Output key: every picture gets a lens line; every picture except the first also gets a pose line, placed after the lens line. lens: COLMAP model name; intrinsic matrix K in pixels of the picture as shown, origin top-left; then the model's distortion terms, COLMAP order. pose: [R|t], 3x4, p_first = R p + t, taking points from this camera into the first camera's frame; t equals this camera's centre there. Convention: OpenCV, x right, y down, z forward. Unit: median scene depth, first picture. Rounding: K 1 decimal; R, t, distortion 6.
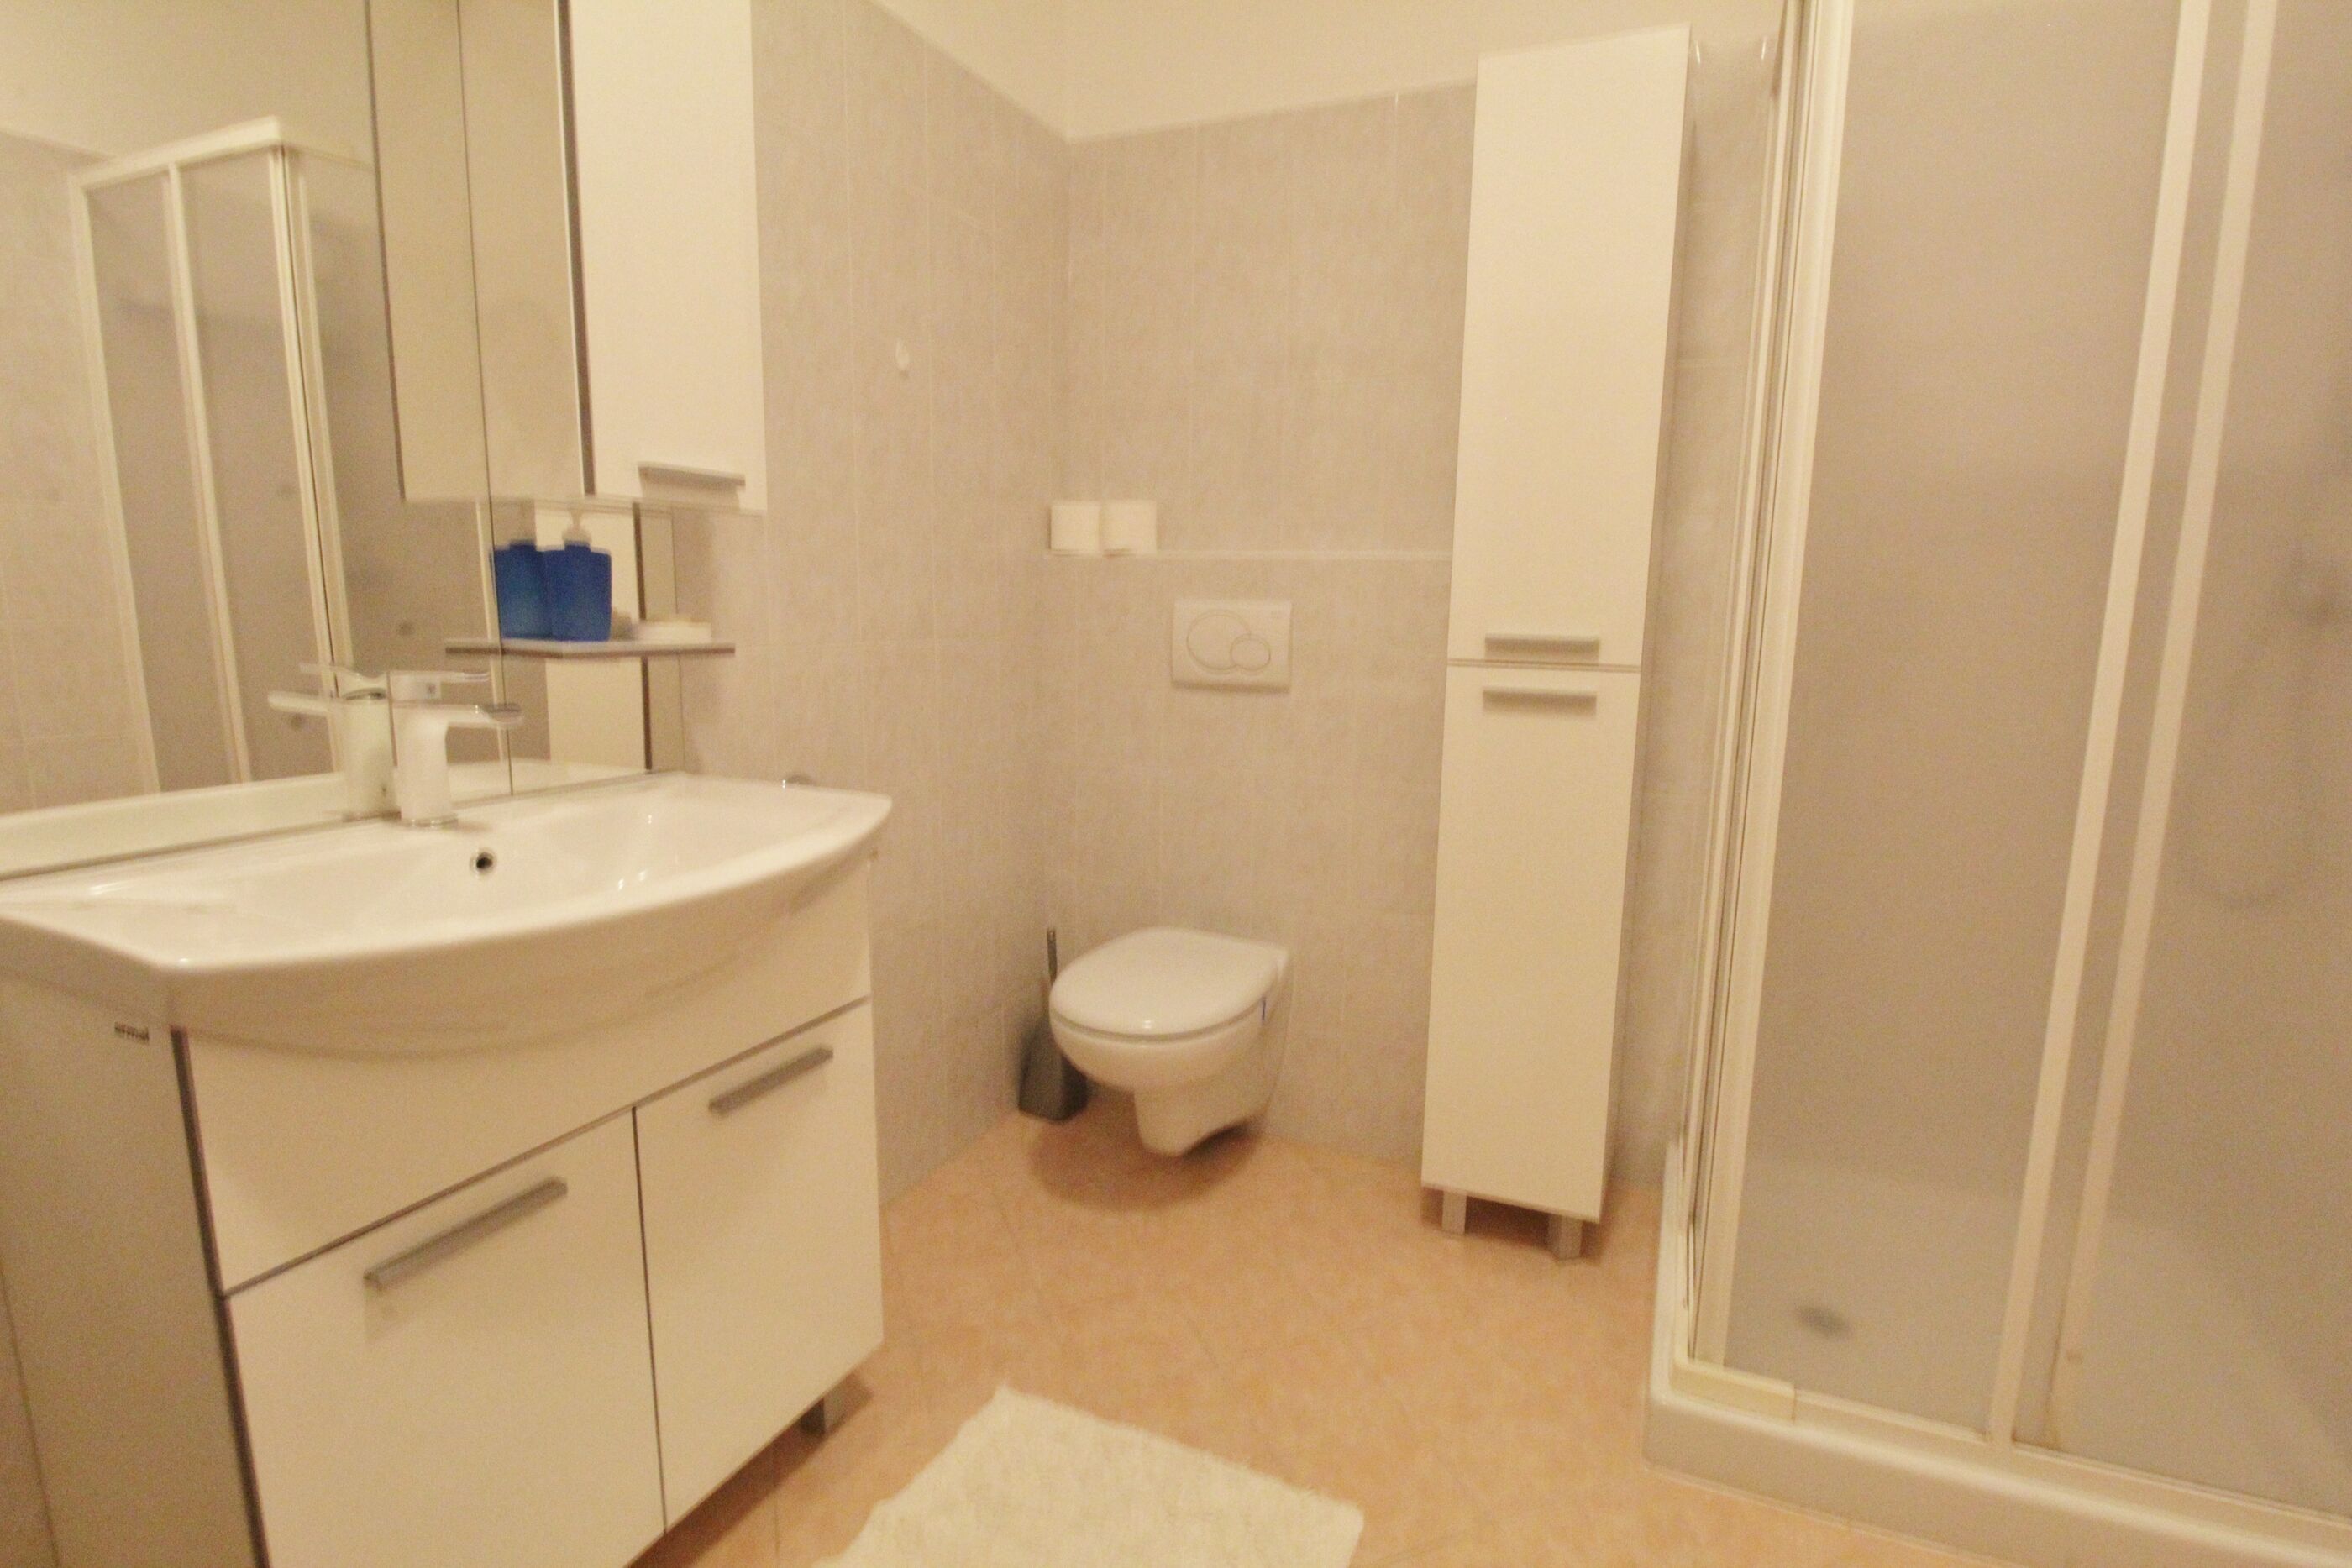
lens RADIAL K [[1159.6, 0, 1220.8], [0, 1159.6, 786.8], [0, 0, 1]] dist [0.004189, -0.013458]
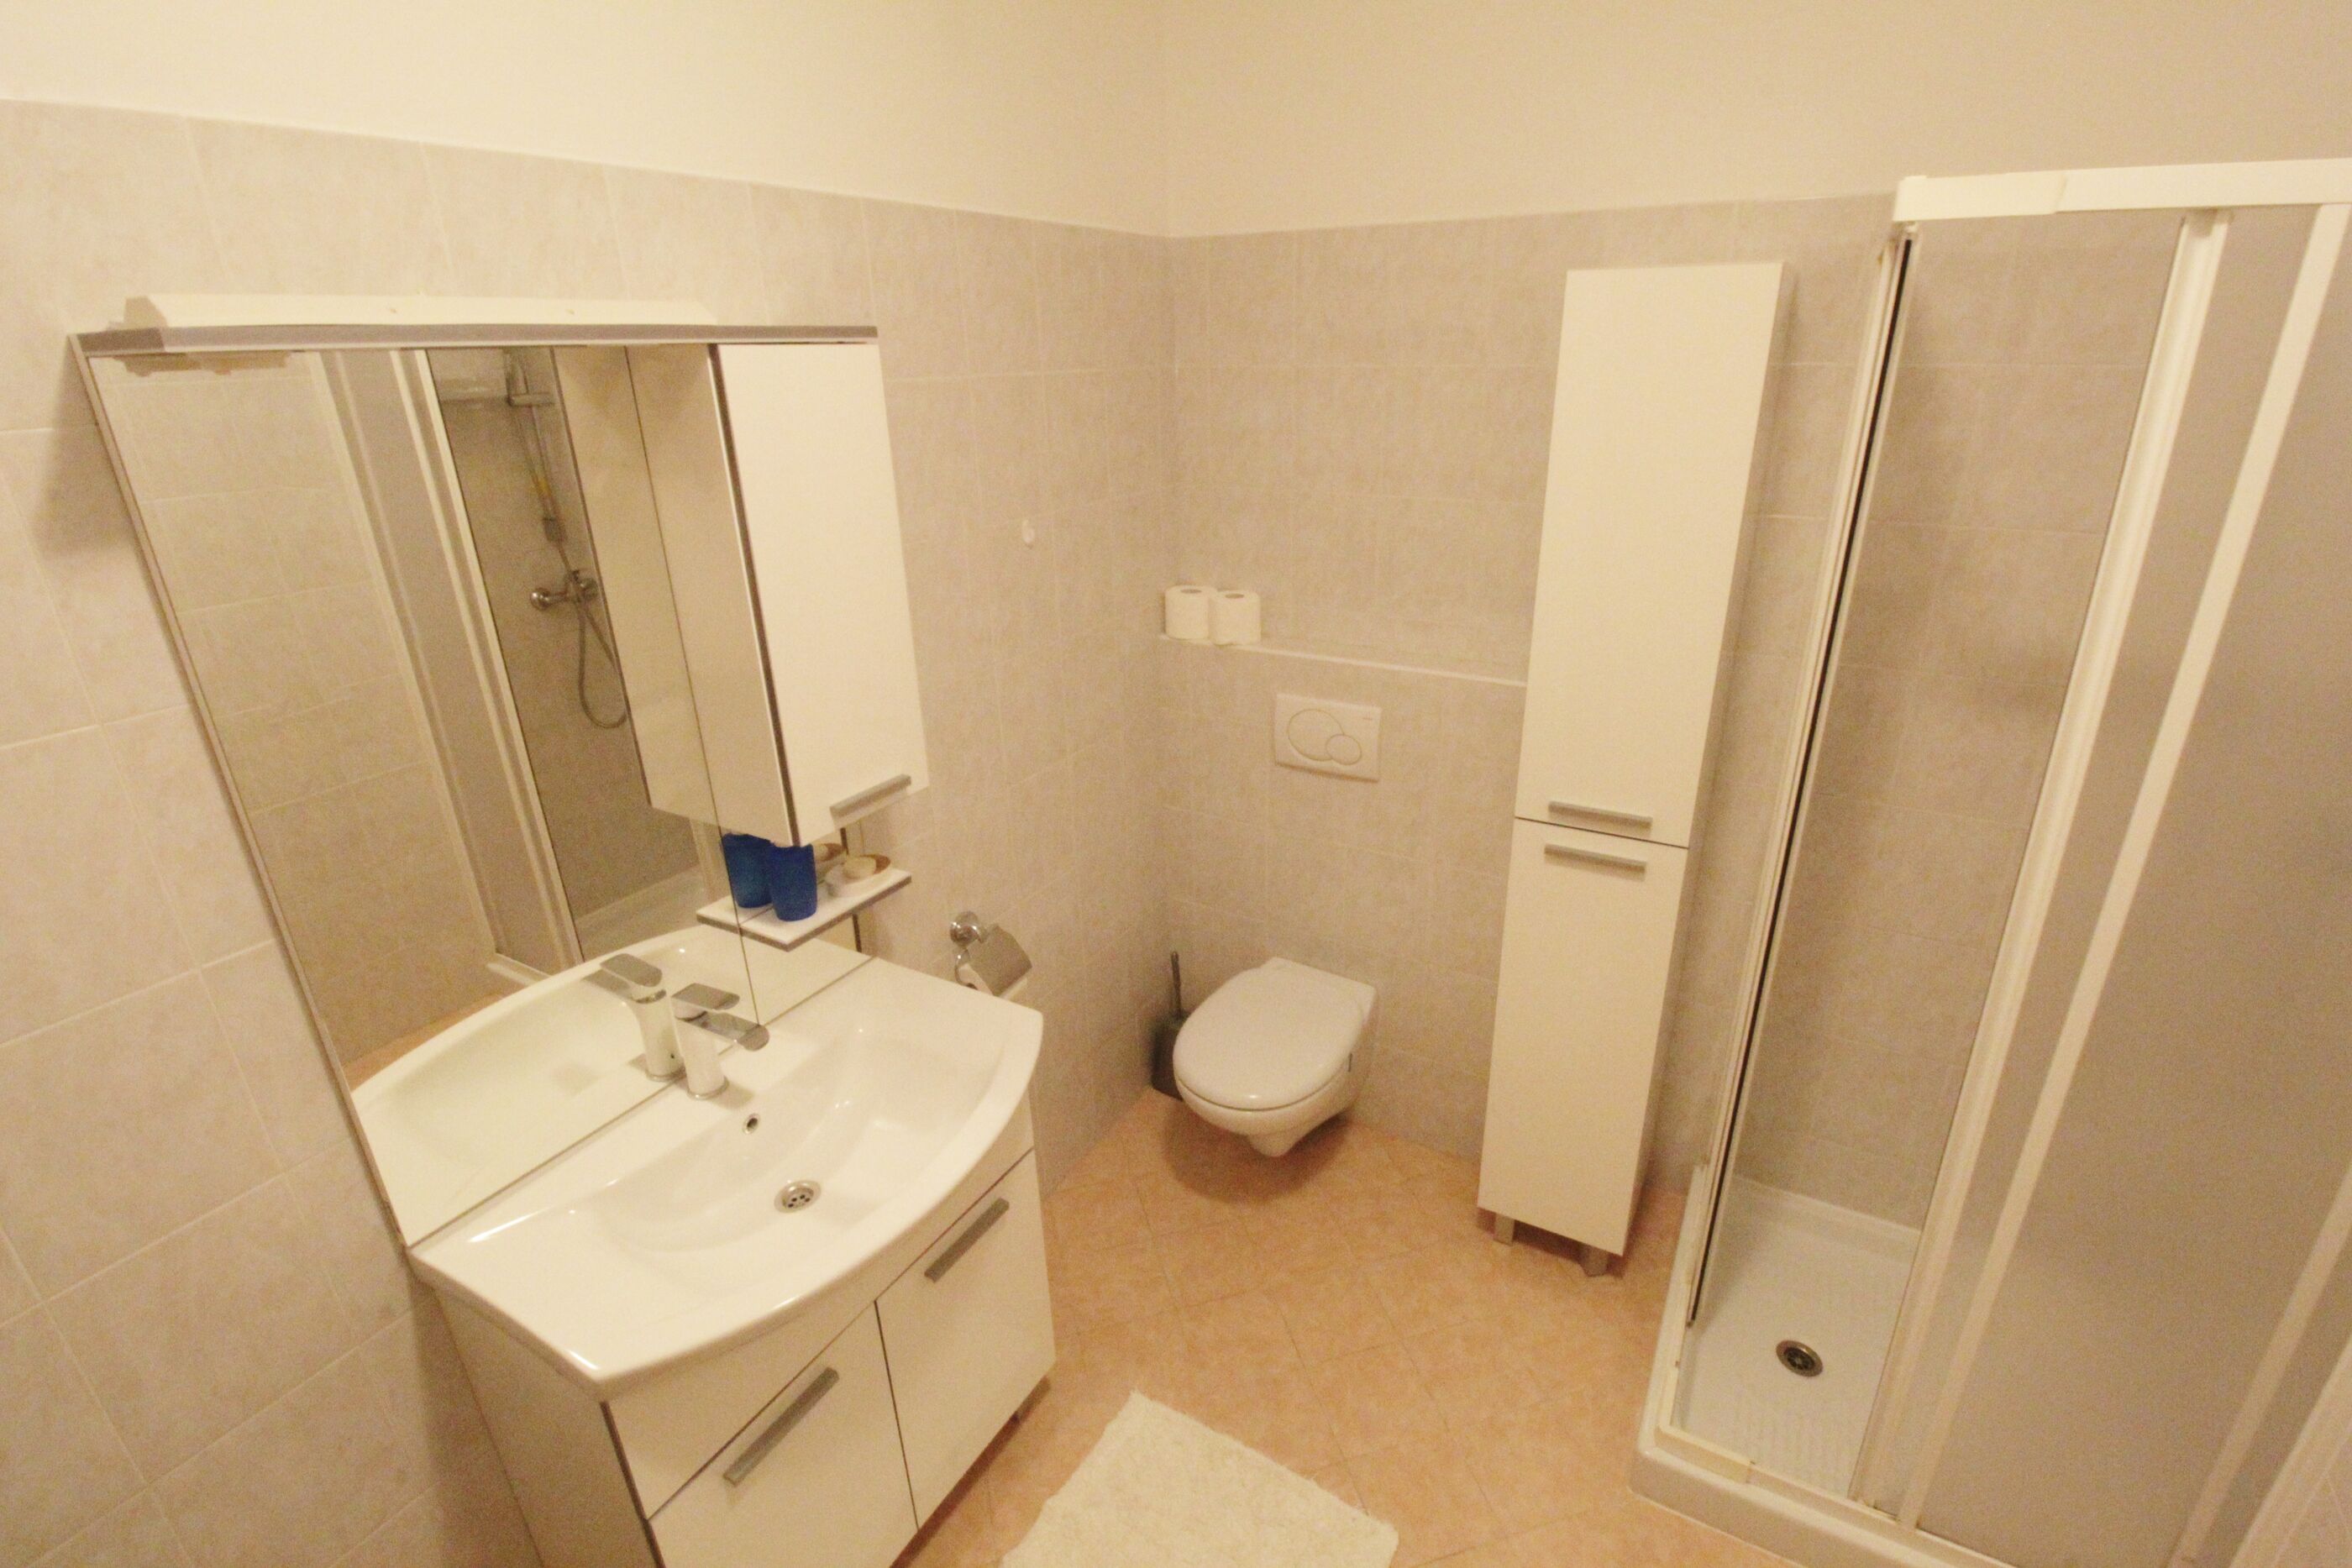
lens RADIAL K [[1095.2, 0, 1216.0], [0, 1095.2, 785.0], [0, 0, 1]] dist [0.000973, -0.013442]
pose [[0.993527, 0.008358, -0.113289, 0.025410], [0.016867, 0.975381, 0.219881, -0.347469], [0.112338, -0.220368, 0.968926, -0.052345]]
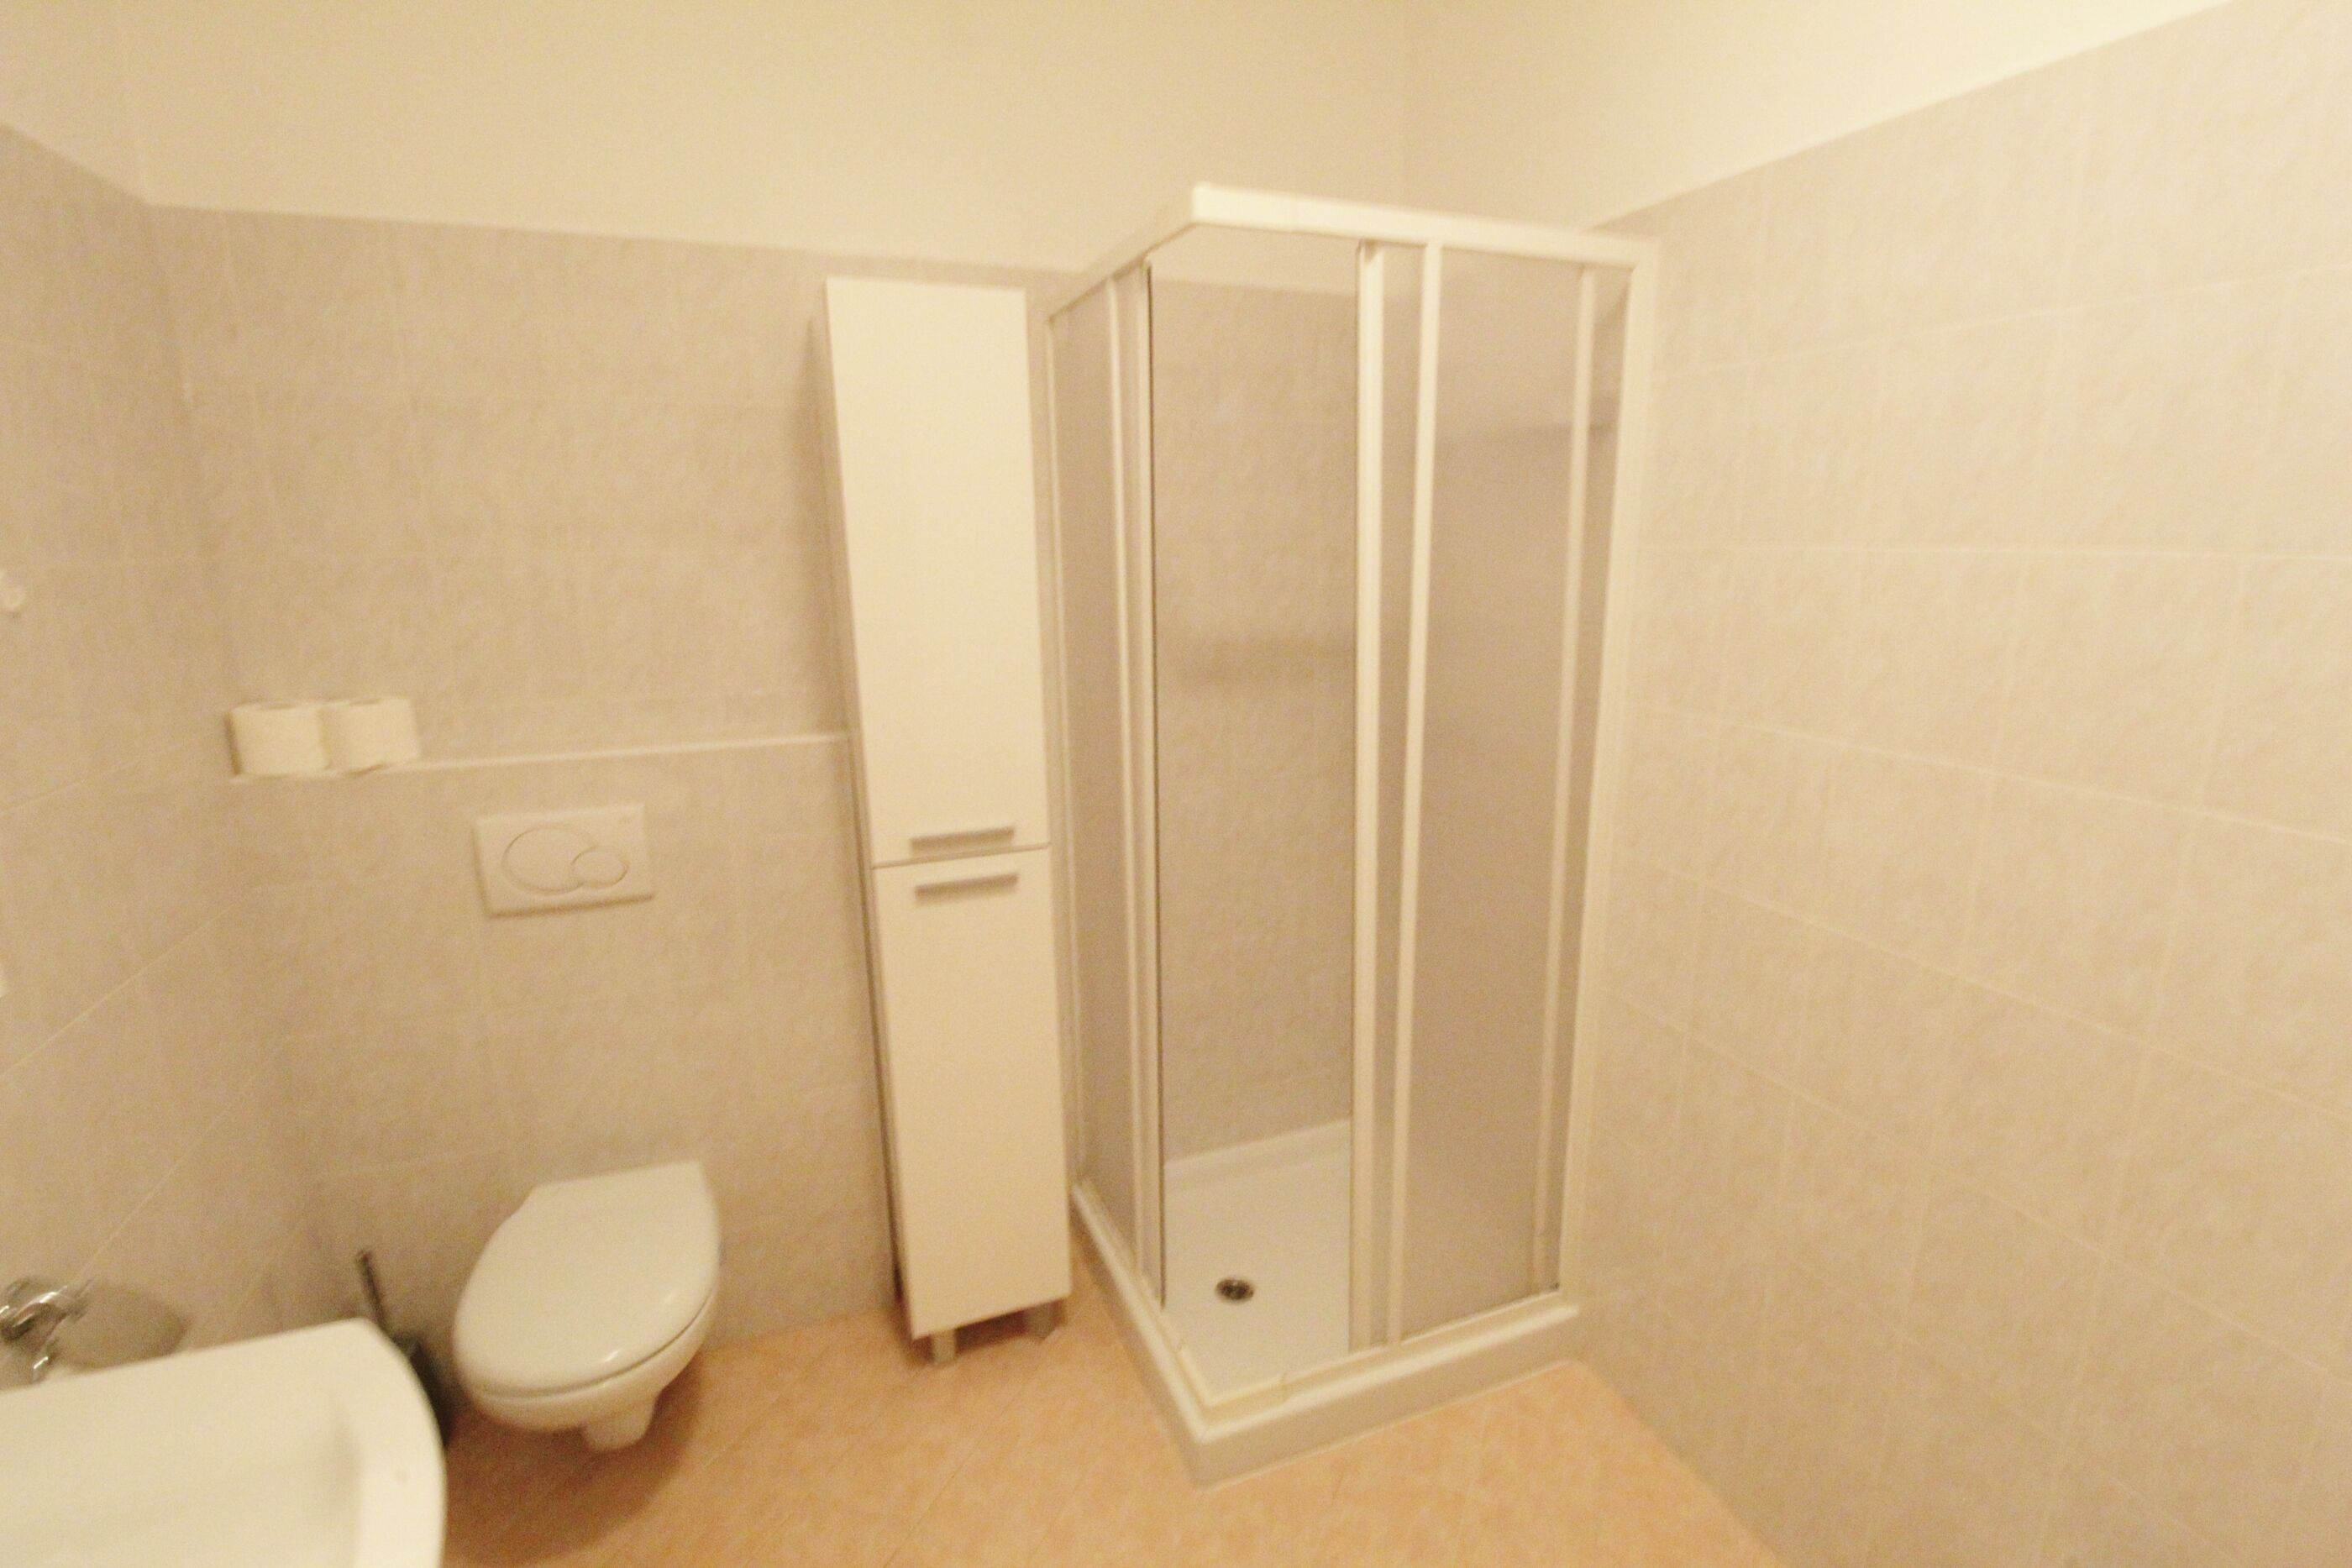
lens RADIAL K [[1095.2, 0, 1216.0], [0, 1095.2, 785.0], [0, 0, 1]] dist [0.000973, -0.013442]
pose [[0.704101, -0.185874, 0.685341, -0.220529], [0.135633, 0.982568, 0.127140, -0.238905], [-0.697026, 0.003435, 0.717038, 0.093430]]
